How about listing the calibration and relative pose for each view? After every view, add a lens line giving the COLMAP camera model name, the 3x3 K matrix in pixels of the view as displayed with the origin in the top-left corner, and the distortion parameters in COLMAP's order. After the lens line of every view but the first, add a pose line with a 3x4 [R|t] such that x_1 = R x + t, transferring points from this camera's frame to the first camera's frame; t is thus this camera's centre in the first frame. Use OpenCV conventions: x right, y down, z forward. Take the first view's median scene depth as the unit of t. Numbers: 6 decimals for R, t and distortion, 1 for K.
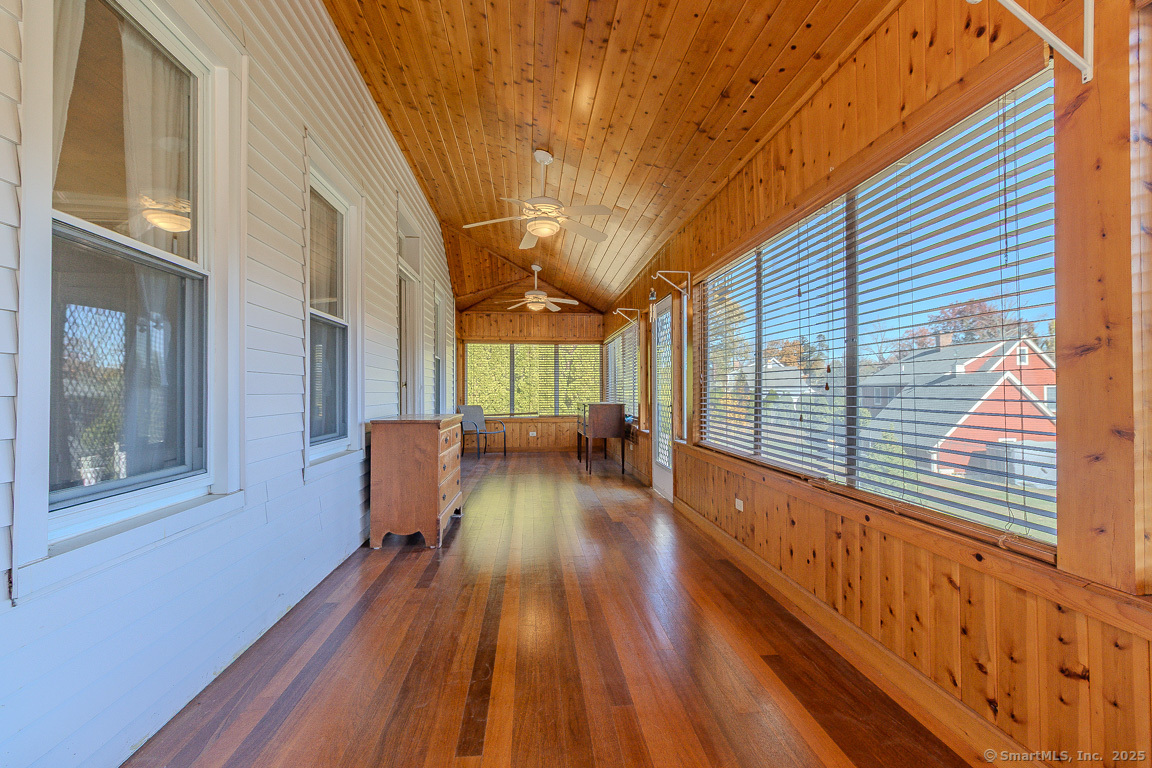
lens RADIAL K [[545.3, 0, 575.9], [0, 545.3, 346.6], [0, 0, 1]] dist [0.000154, -0.000074]
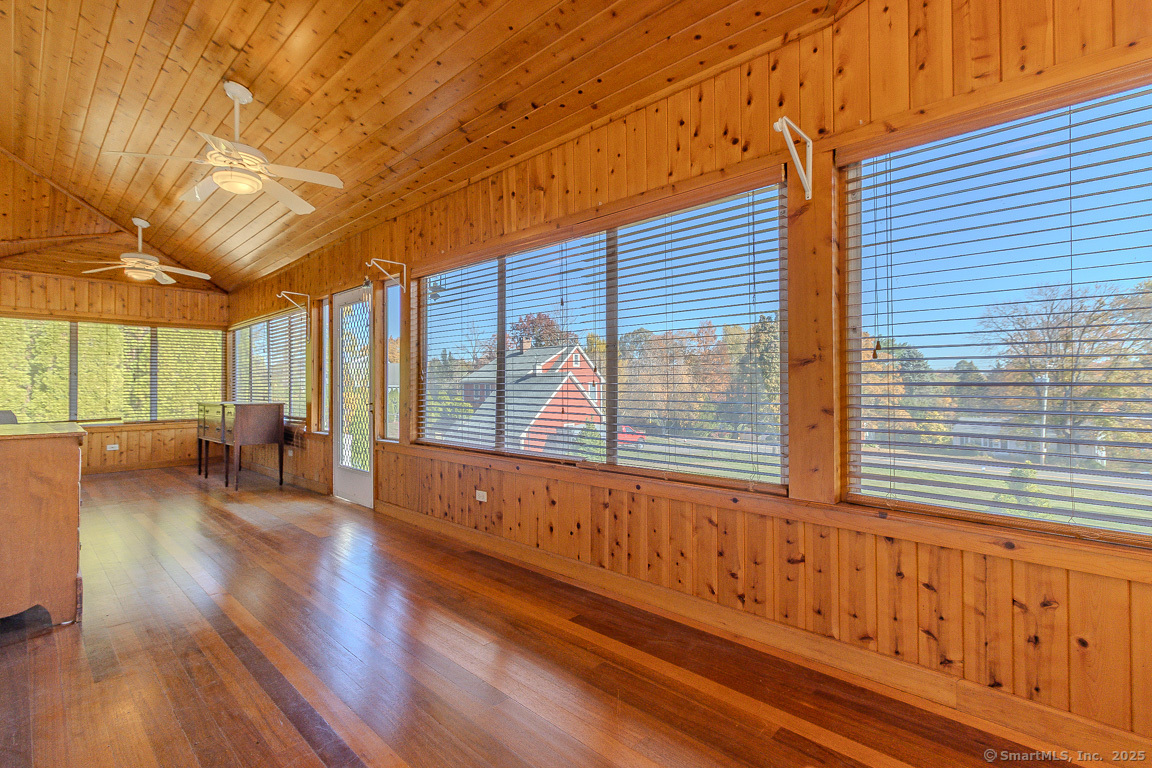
lens RADIAL K [[549.6, 0, 581.8], [0, 549.6, 344.3], [0, 0, 1]] dist [-0.000218, 0.000080]
pose [[0.741077, 0.049943, 0.669559, -0.343808], [-0.051571, 0.998518, -0.017401, 0.008529], [-0.669436, -0.021635, 0.742555, 0.111545]]
